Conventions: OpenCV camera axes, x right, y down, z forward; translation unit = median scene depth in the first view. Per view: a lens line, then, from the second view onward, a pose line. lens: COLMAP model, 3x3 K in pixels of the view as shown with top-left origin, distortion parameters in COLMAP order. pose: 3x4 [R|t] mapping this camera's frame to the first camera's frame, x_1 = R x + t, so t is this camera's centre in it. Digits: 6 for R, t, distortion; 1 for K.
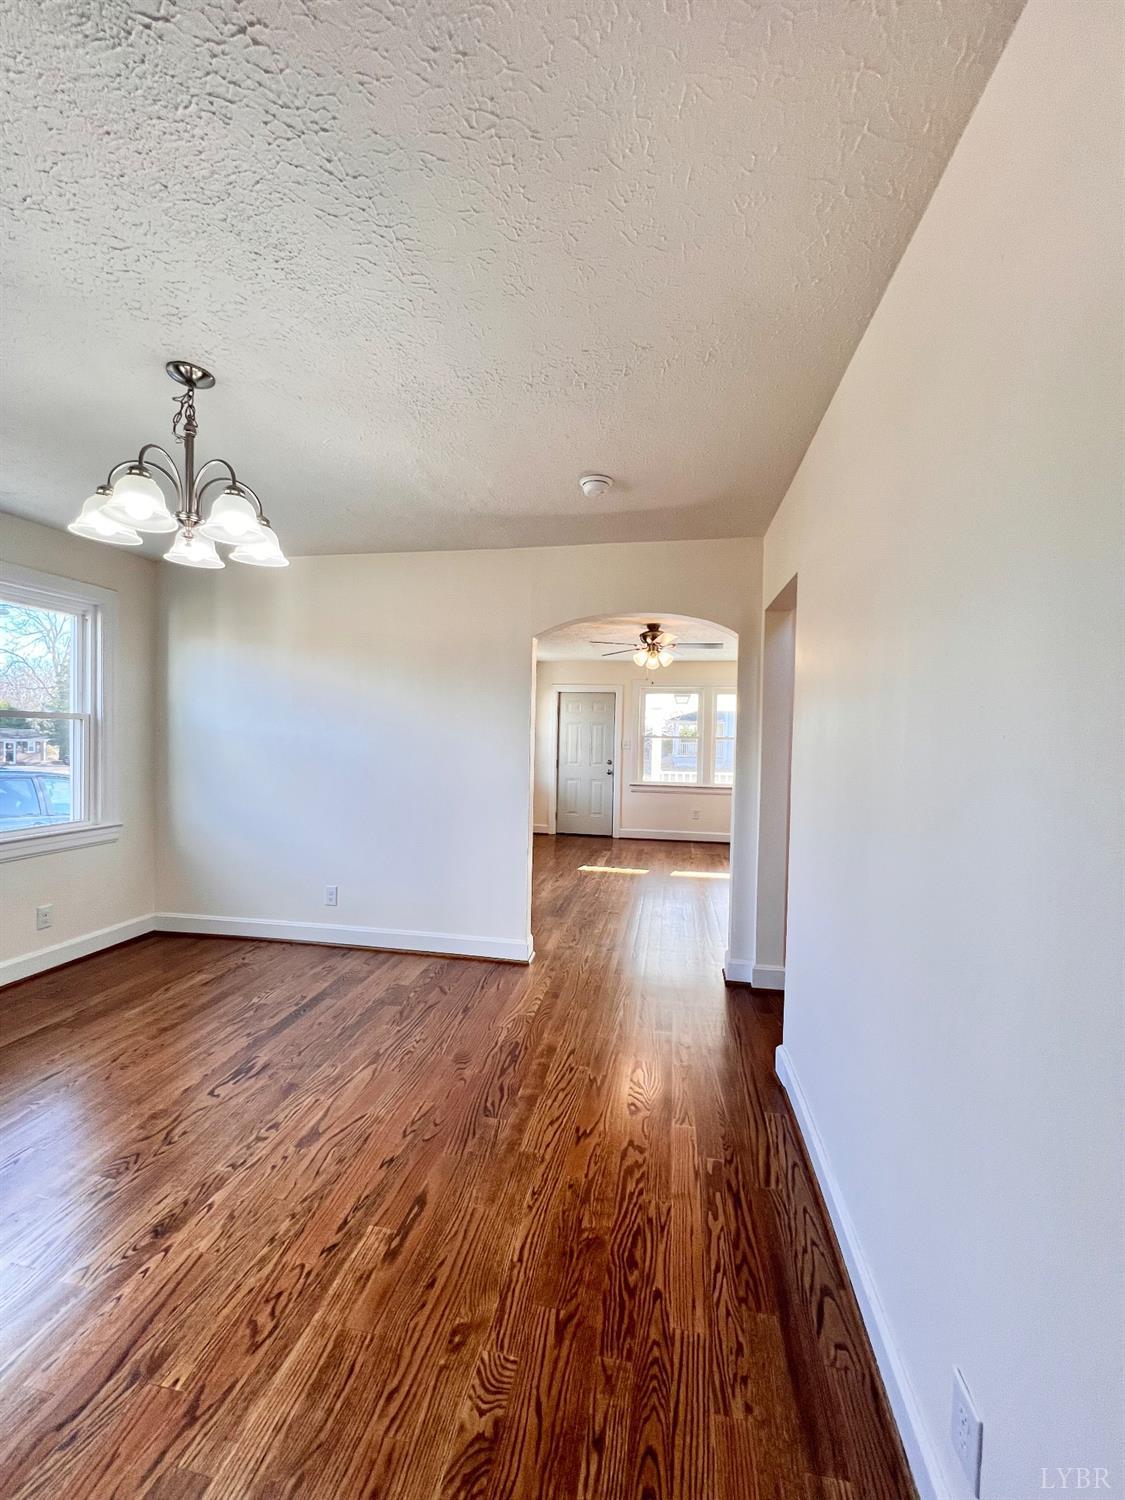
lens RADIAL K [[596.8, 0, 562.5], [0, 596.8, 750.0], [0, 0, 1]] dist [-0.001655, 0.000242]
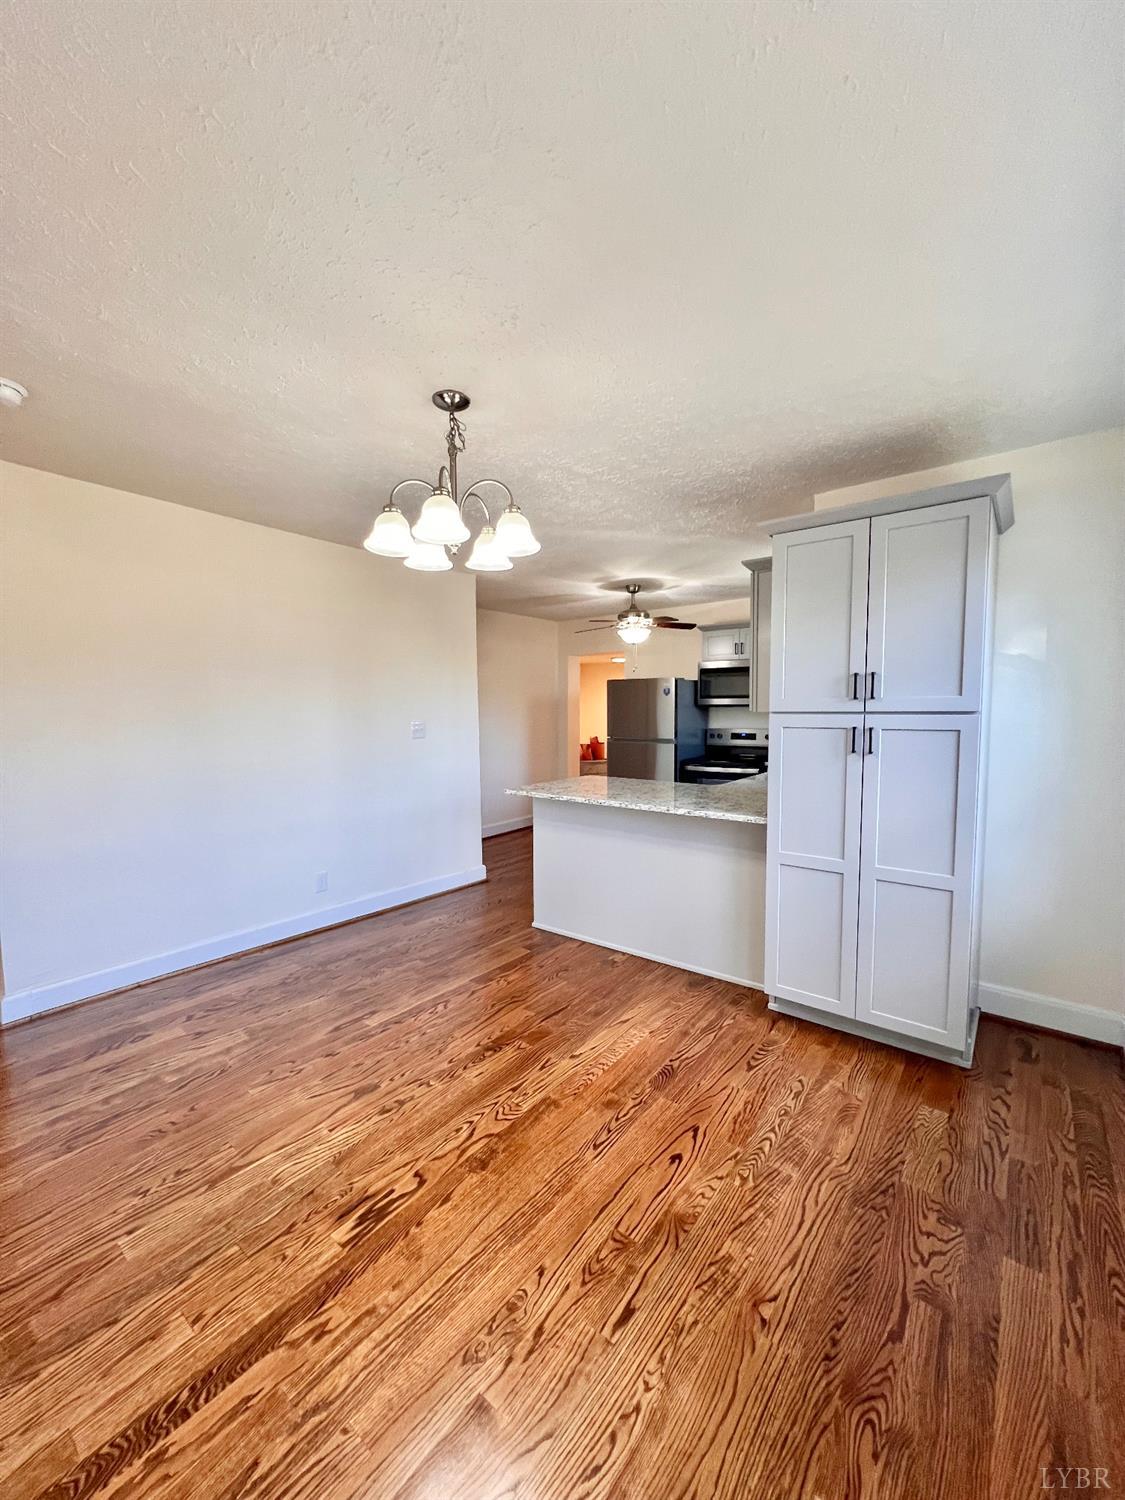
lens RADIAL K [[596.8, 0, 562.5], [0, 596.8, 750.0], [0, 0, 1]] dist [-0.001655, 0.000242]
pose [[-0.885736, -0.049580, 0.461533, -1.299437], [-0.004605, 0.995169, 0.098067, -0.080061], [-0.464166, 0.084736, -0.881686, 1.861661]]
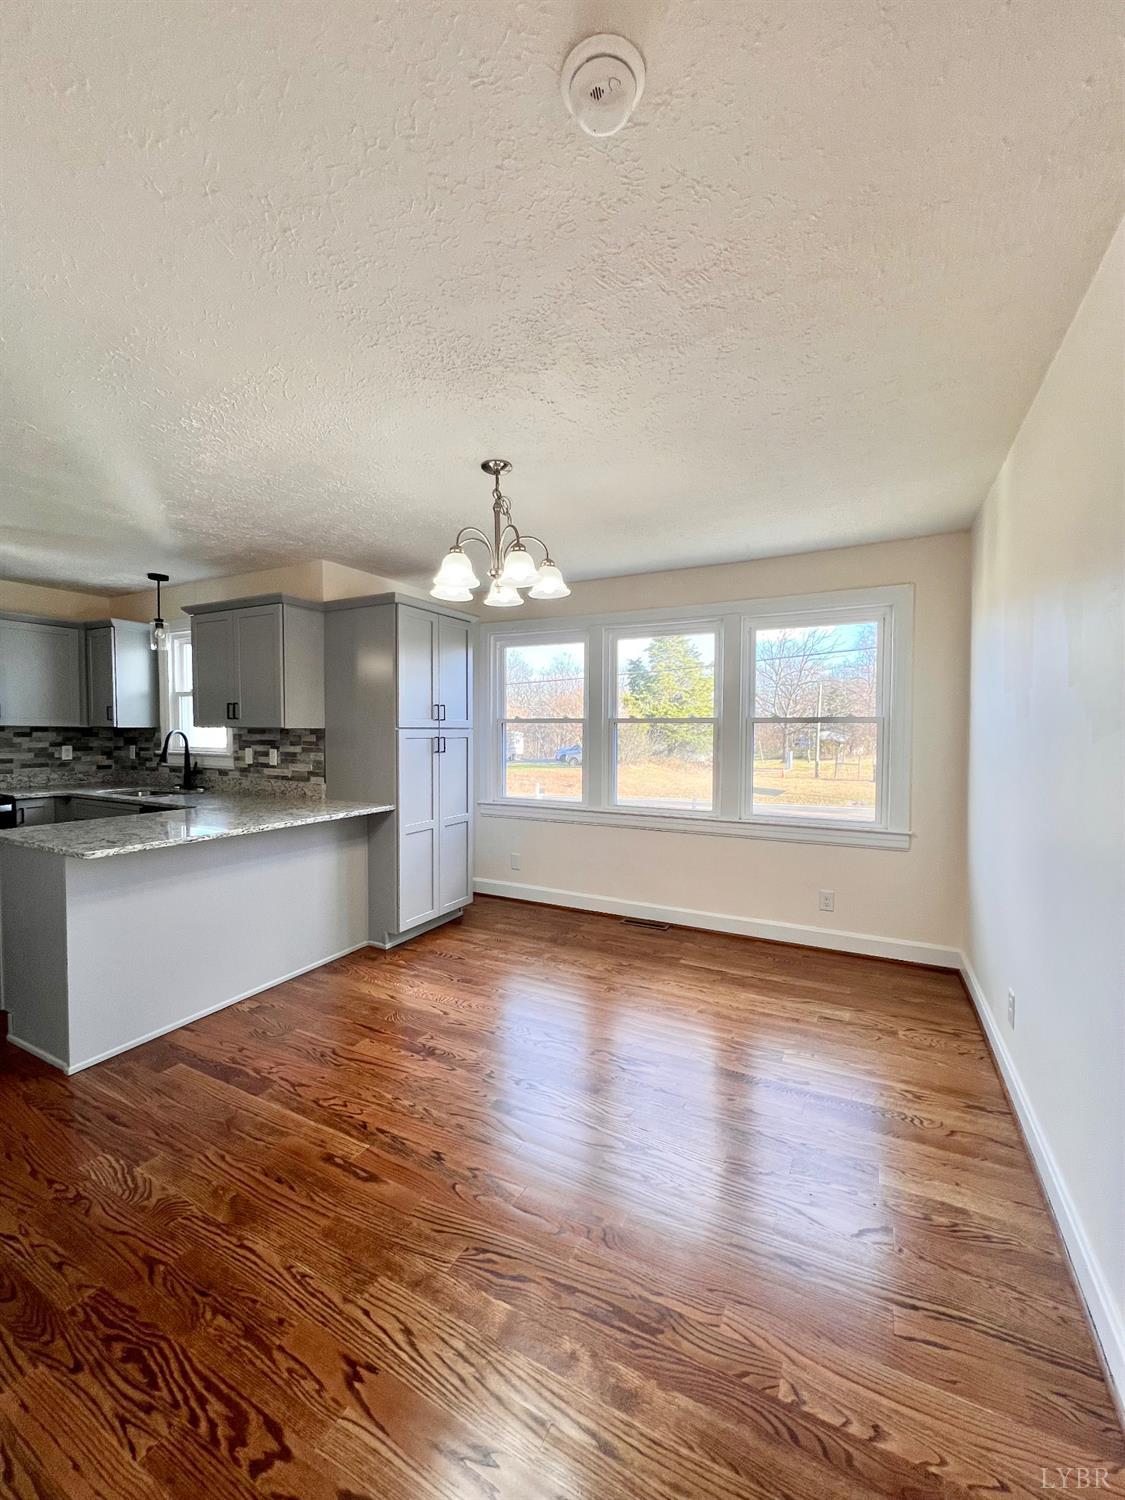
lens RADIAL K [[596.8, 0, 562.5], [0, 596.8, 750.0], [0, 0, 1]] dist [-0.001655, 0.000242]
pose [[-0.295841, 0.011090, -0.955173, 0.604631], [-0.029932, 0.999334, 0.020873, -0.018943], [0.954768, 0.034766, -0.295312, 1.494855]]
